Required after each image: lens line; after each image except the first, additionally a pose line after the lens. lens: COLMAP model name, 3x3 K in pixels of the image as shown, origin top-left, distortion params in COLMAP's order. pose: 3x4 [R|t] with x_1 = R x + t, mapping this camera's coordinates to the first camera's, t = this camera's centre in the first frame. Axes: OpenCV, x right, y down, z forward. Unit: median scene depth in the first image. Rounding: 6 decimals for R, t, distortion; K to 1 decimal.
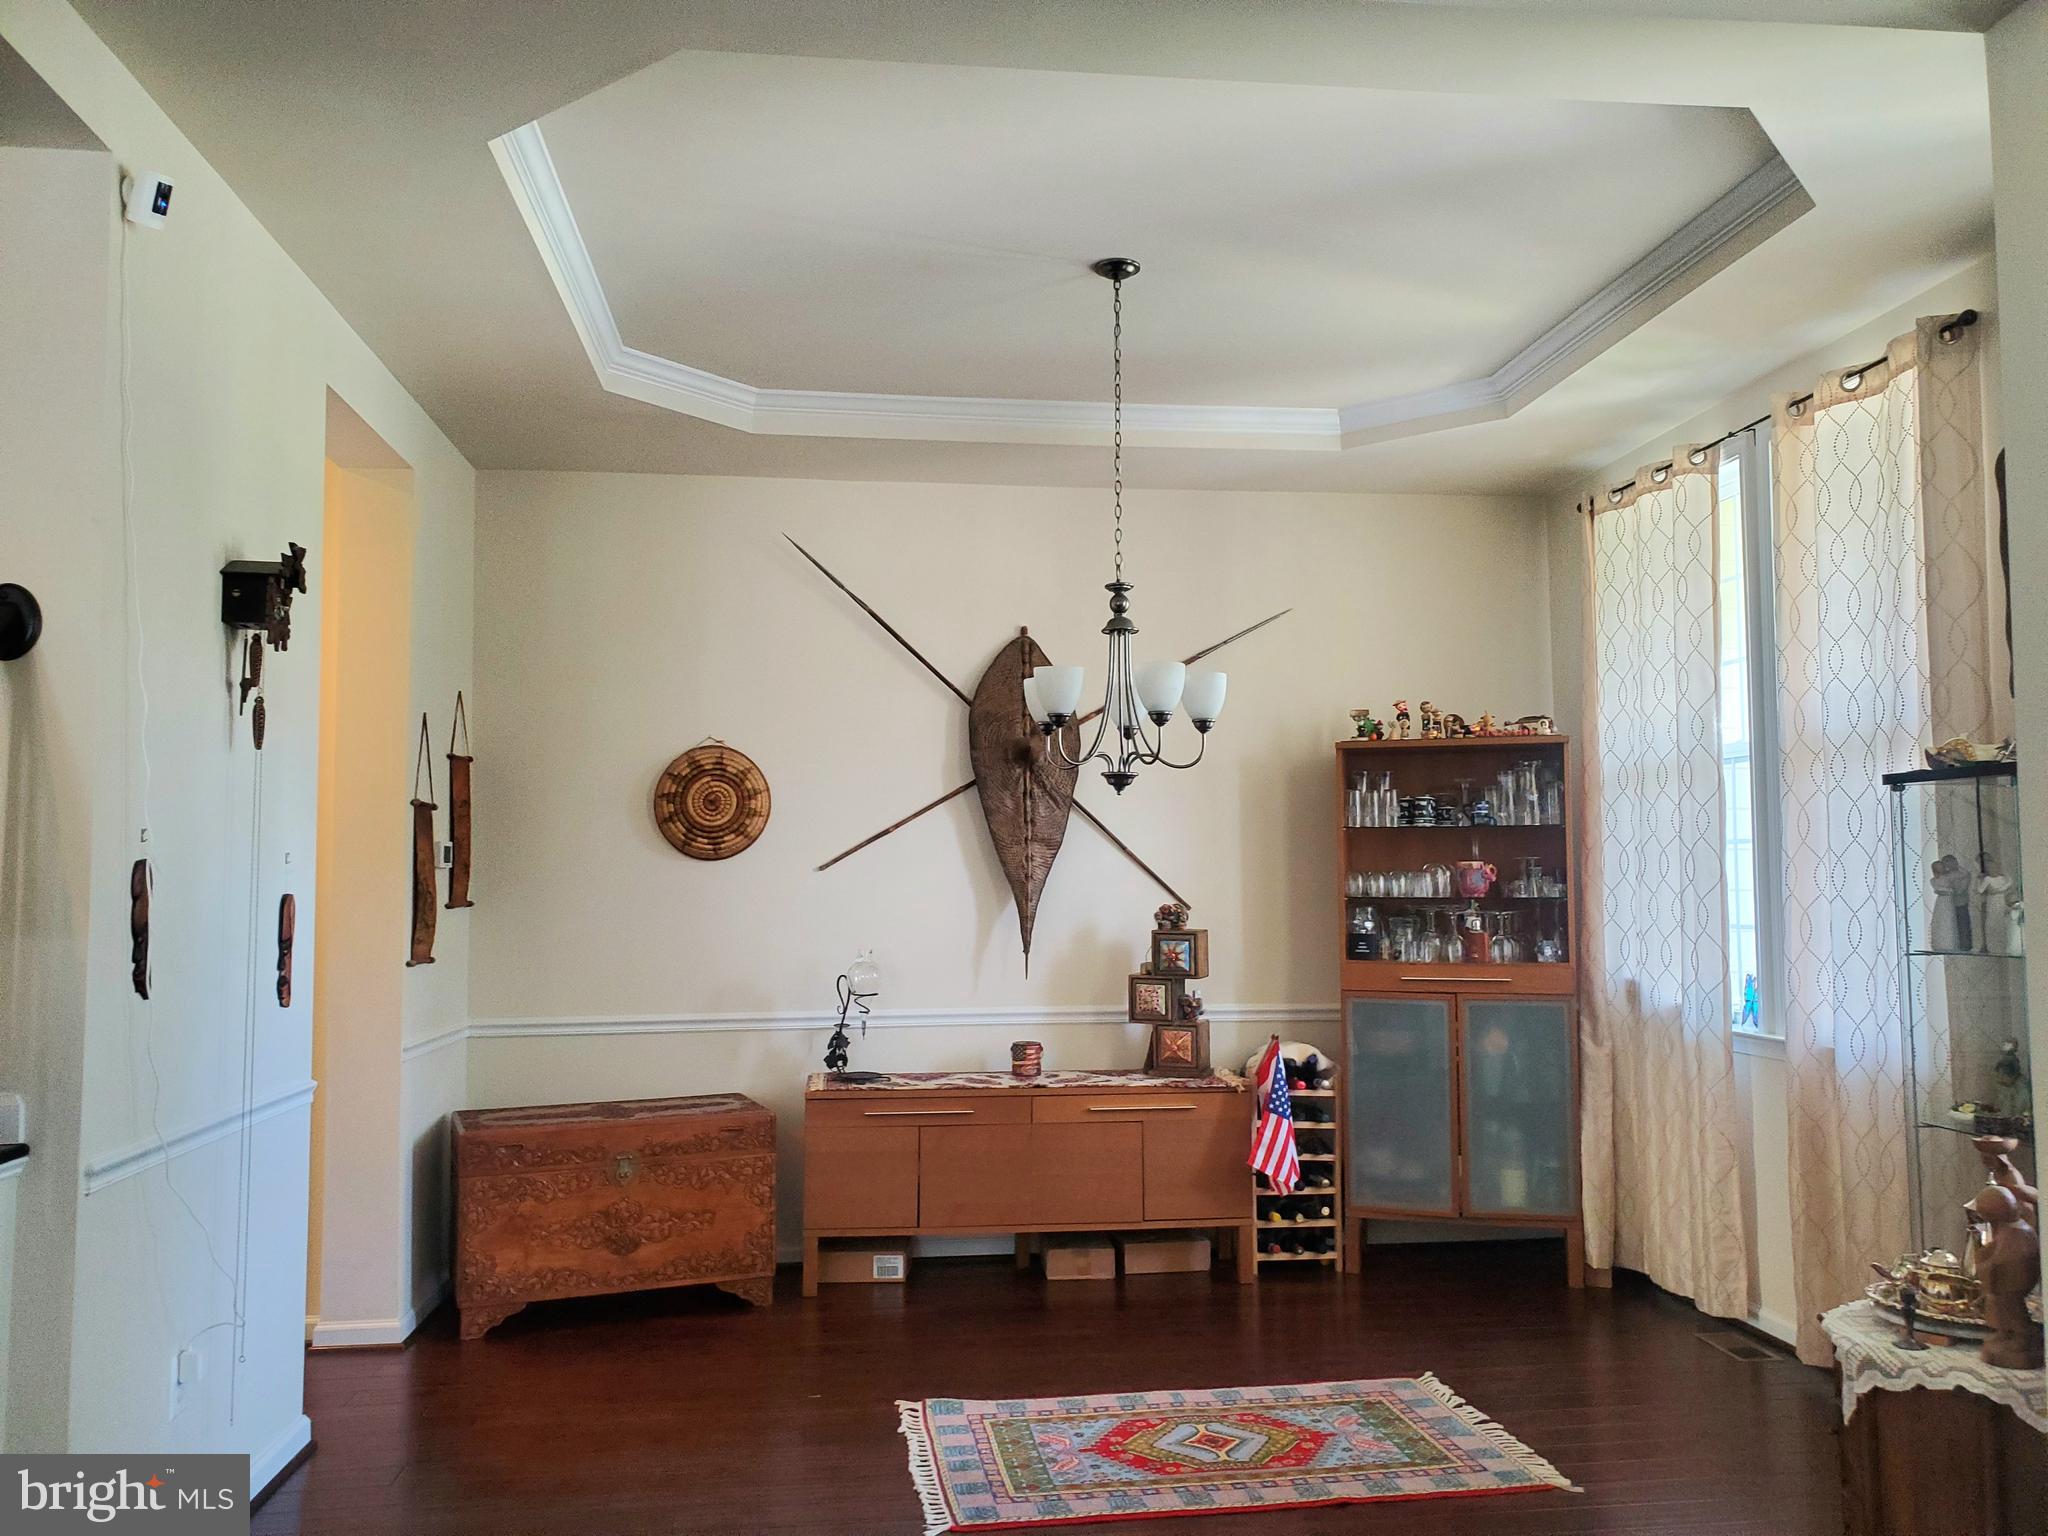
lens RADIAL K [[1610.1, 0, 1026.7], [0, 1610.1, 778.6], [0, 0, 1]] dist [0.049647, -0.051507]
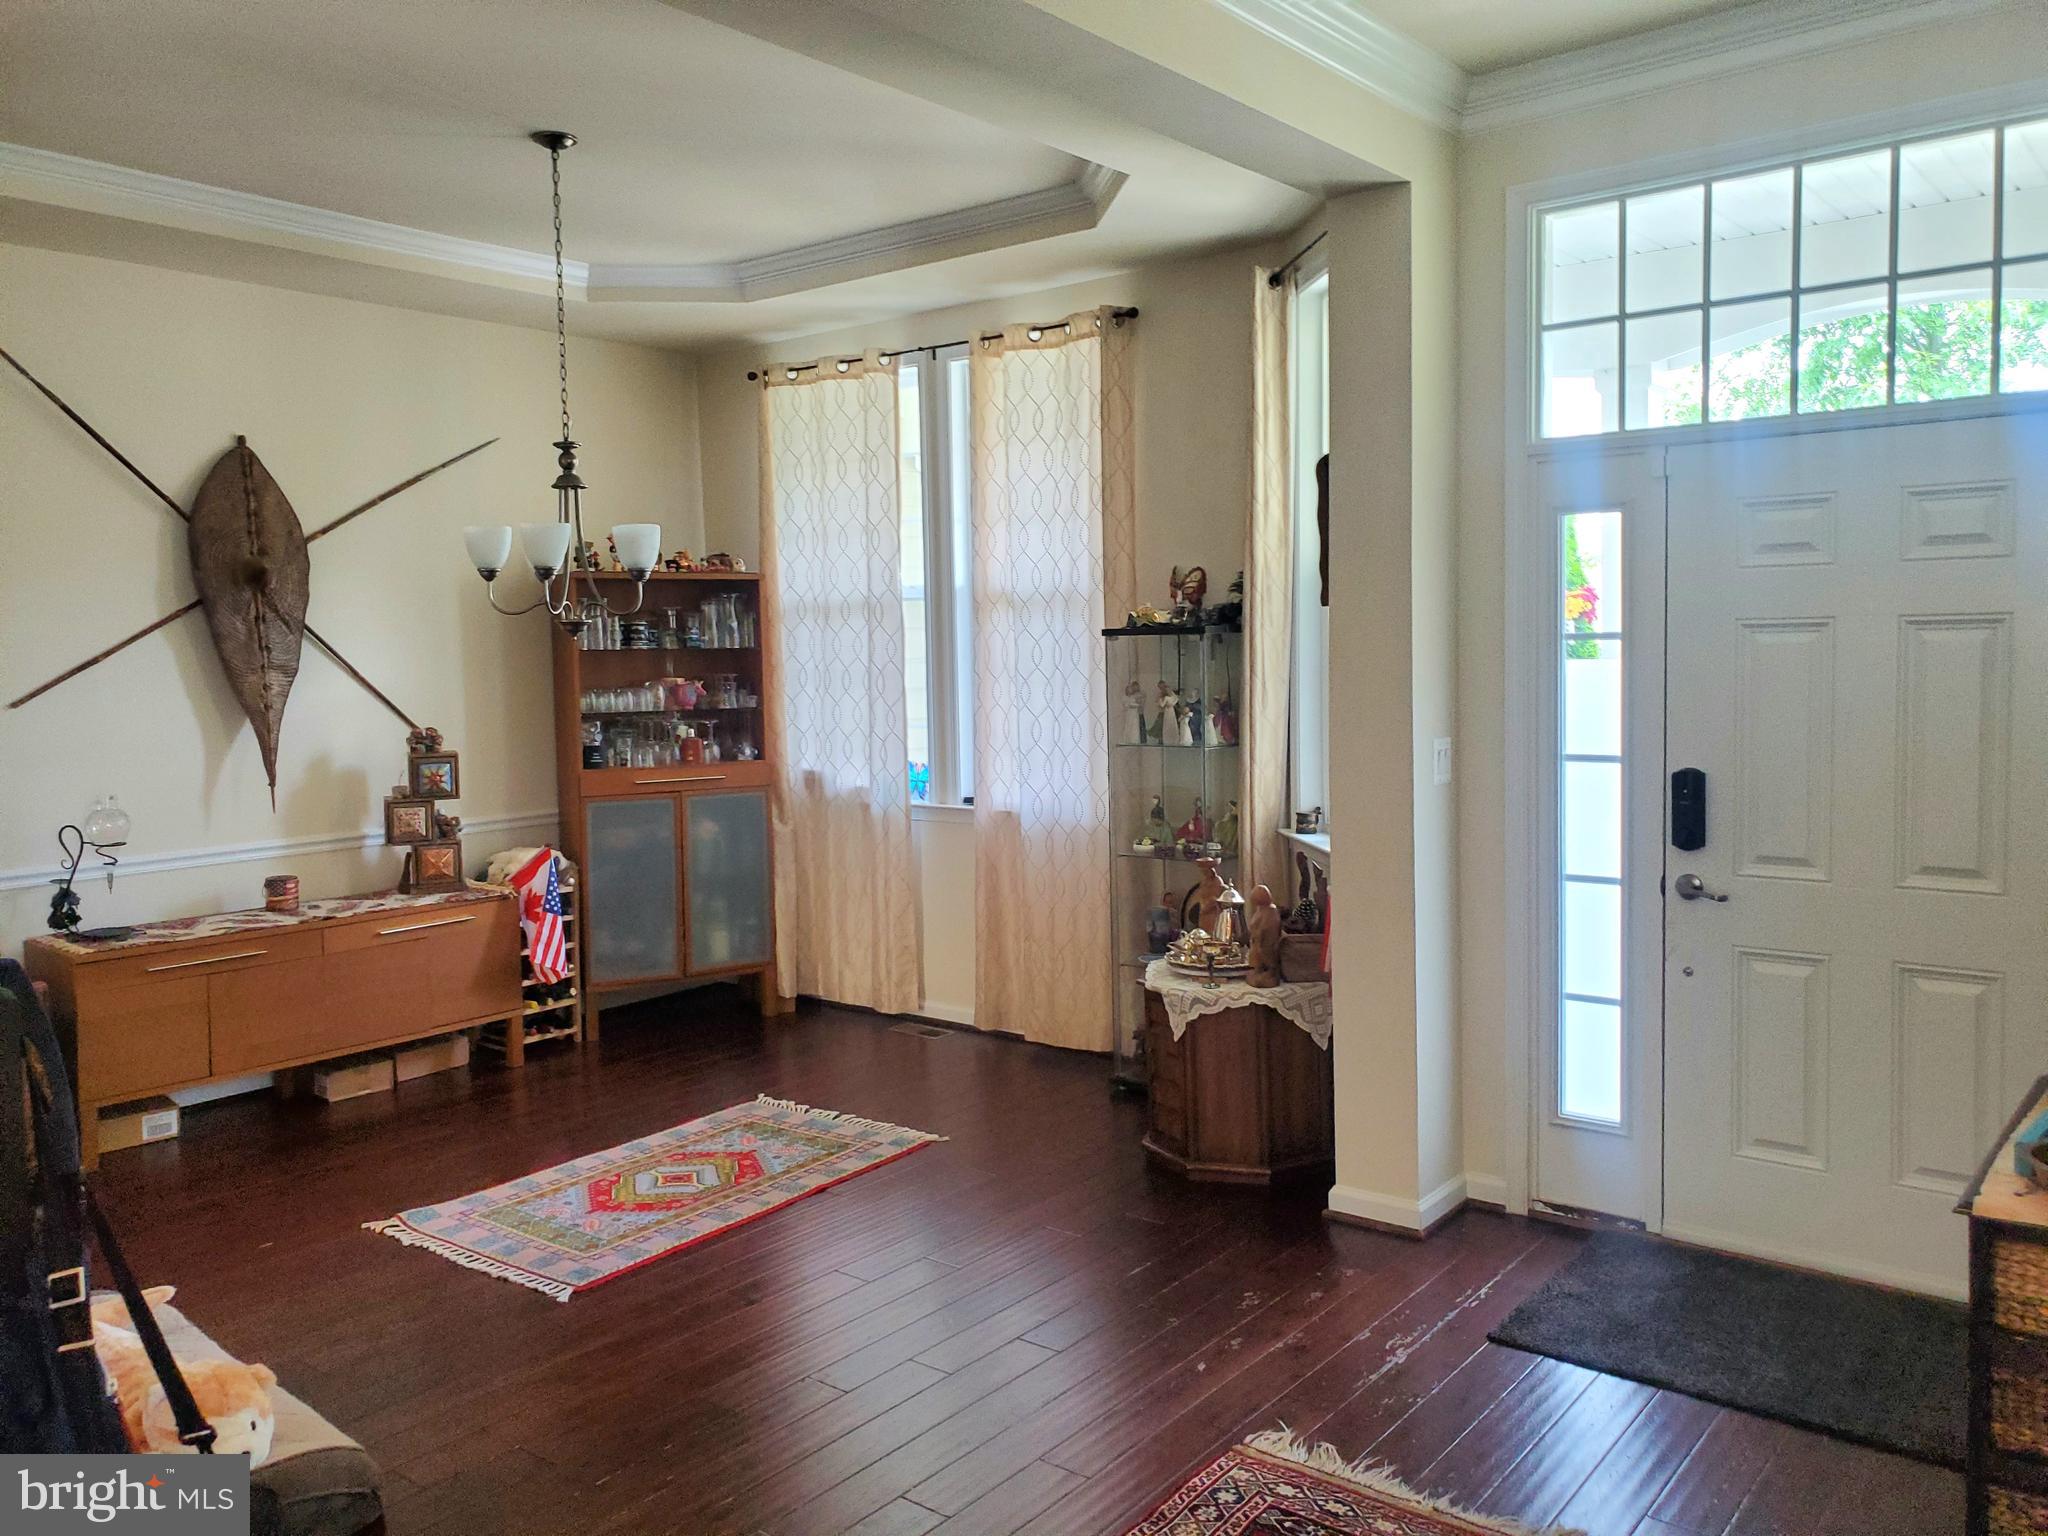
lens RADIAL K [[1610.1, 0, 1027.0], [0, 1610.1, 754.6], [0, 0, 1]] dist [0.049647, -0.051507]
pose [[0.708864, -0.059191, 0.702857, -0.383669], [-0.029602, 0.993098, 0.113489, -0.035194], [-0.704723, -0.101254, 0.702220, 0.002829]]
